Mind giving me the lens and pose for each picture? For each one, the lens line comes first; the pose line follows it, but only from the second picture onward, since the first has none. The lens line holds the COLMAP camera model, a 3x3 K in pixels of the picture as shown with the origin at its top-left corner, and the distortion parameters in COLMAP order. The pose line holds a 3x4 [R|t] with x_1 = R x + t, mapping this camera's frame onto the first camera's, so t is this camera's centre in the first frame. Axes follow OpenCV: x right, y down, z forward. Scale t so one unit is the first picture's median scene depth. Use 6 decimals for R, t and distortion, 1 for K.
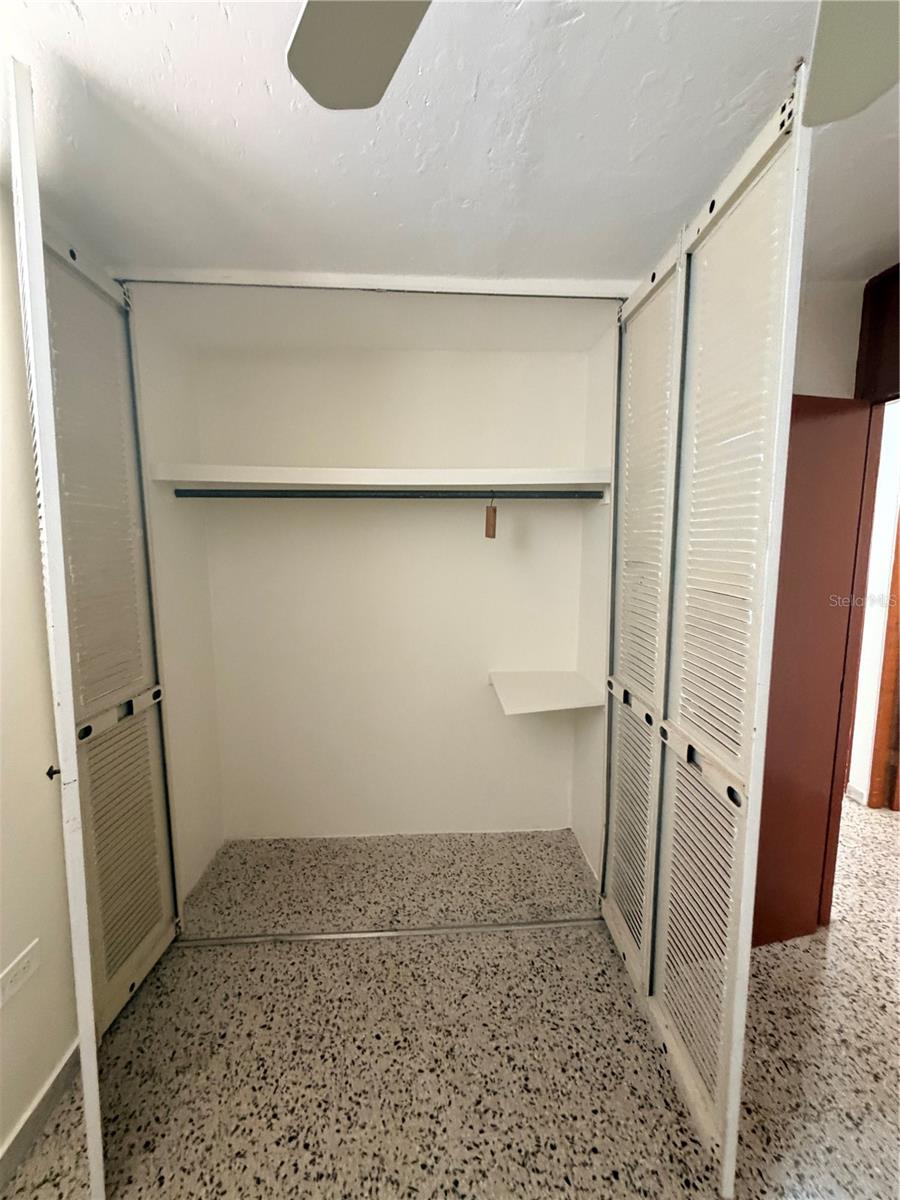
lens RADIAL K [[480.1, 0, 448.7], [0, 480.1, 596.2], [0, 0, 1]] dist [-0.001944, 0.000800]
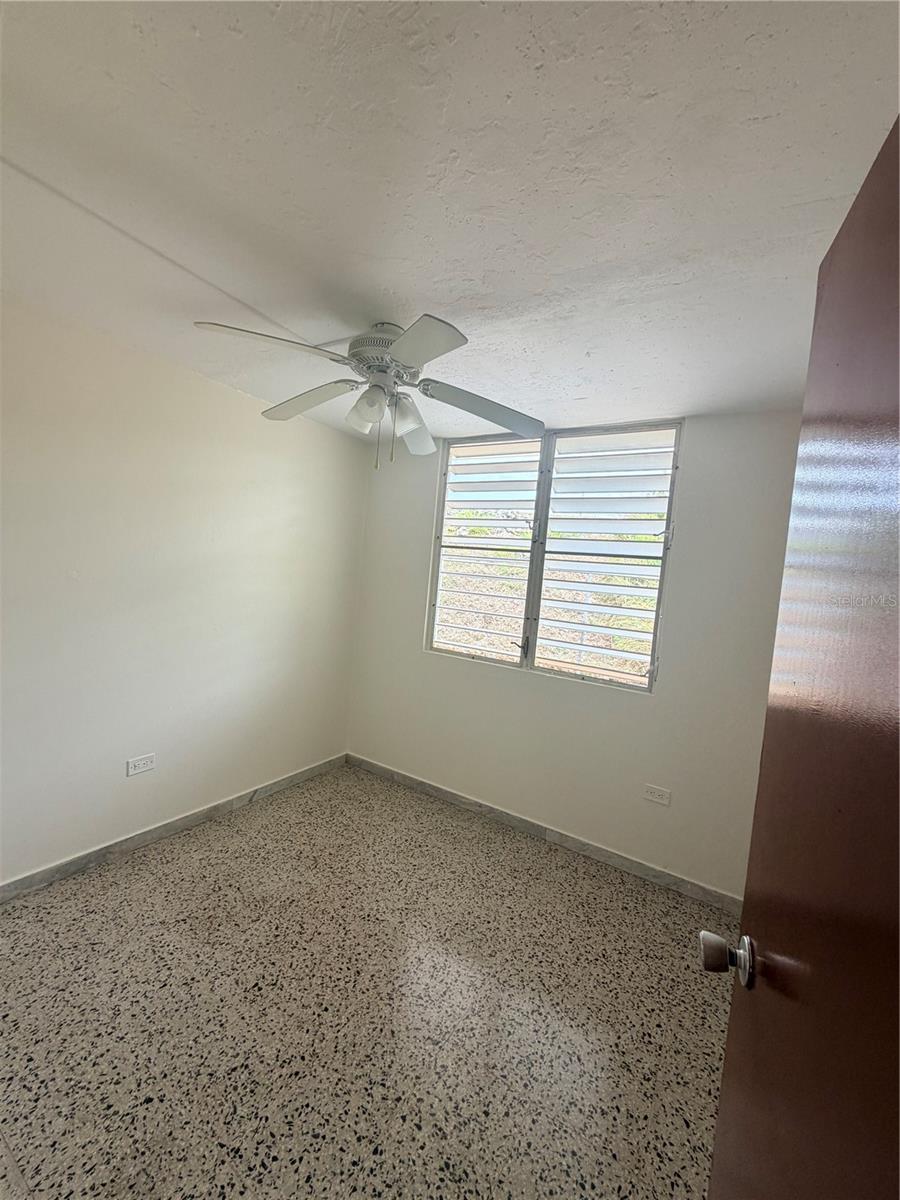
lens RADIAL K [[480.1, 0, 450.9], [0, 480.1, 598.2], [0, 0, 1]] dist [-0.001944, 0.000800]
pose [[-0.584816, -0.005274, -0.811149, 1.132921], [-0.175179, 0.977203, 0.119945, -0.122542], [0.792025, 0.212242, -0.572407, 1.116685]]
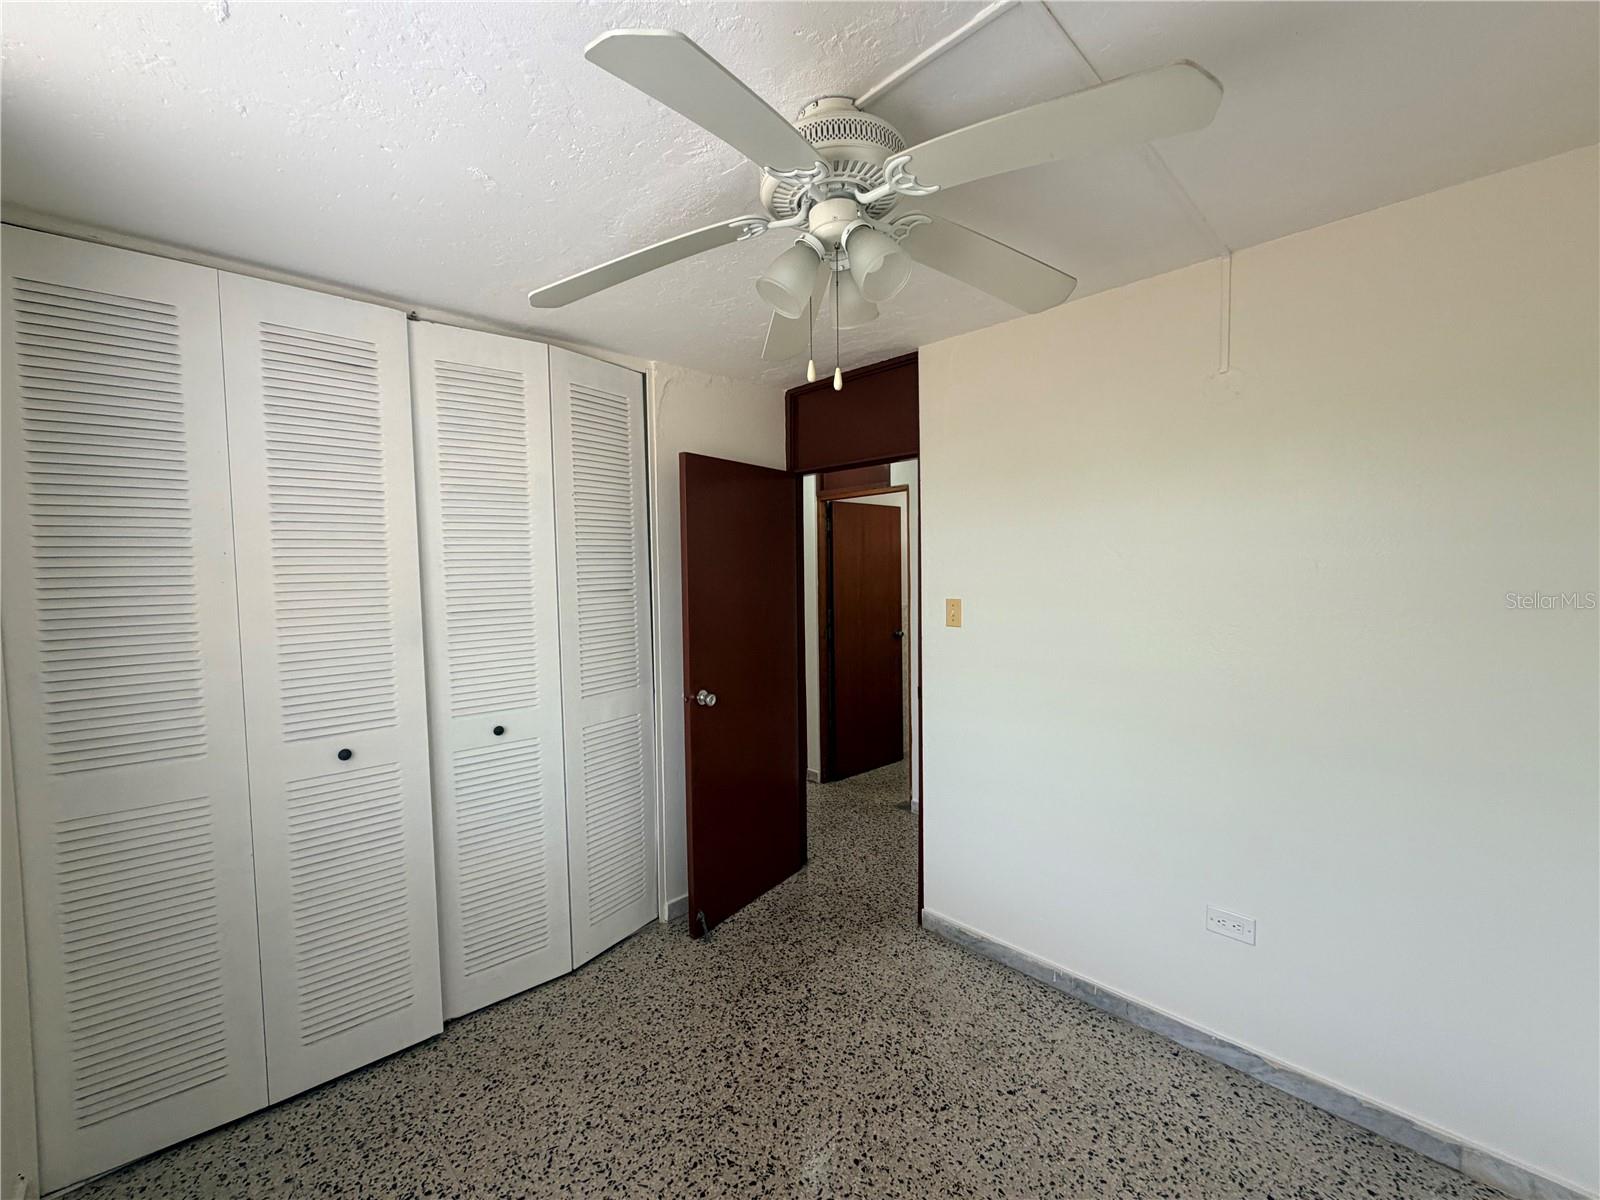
lens RADIAL K [[640.1, 0, 798.0], [0, 640.1, 603.4], [0, 0, 1]] dist [-0.001944, 0.000800]
pose [[0.756169, -0.045384, 0.652801, -0.456869], [0.087156, 0.995689, -0.031734, 0.053039], [-0.648547, 0.080892, 0.756865, -0.496046]]
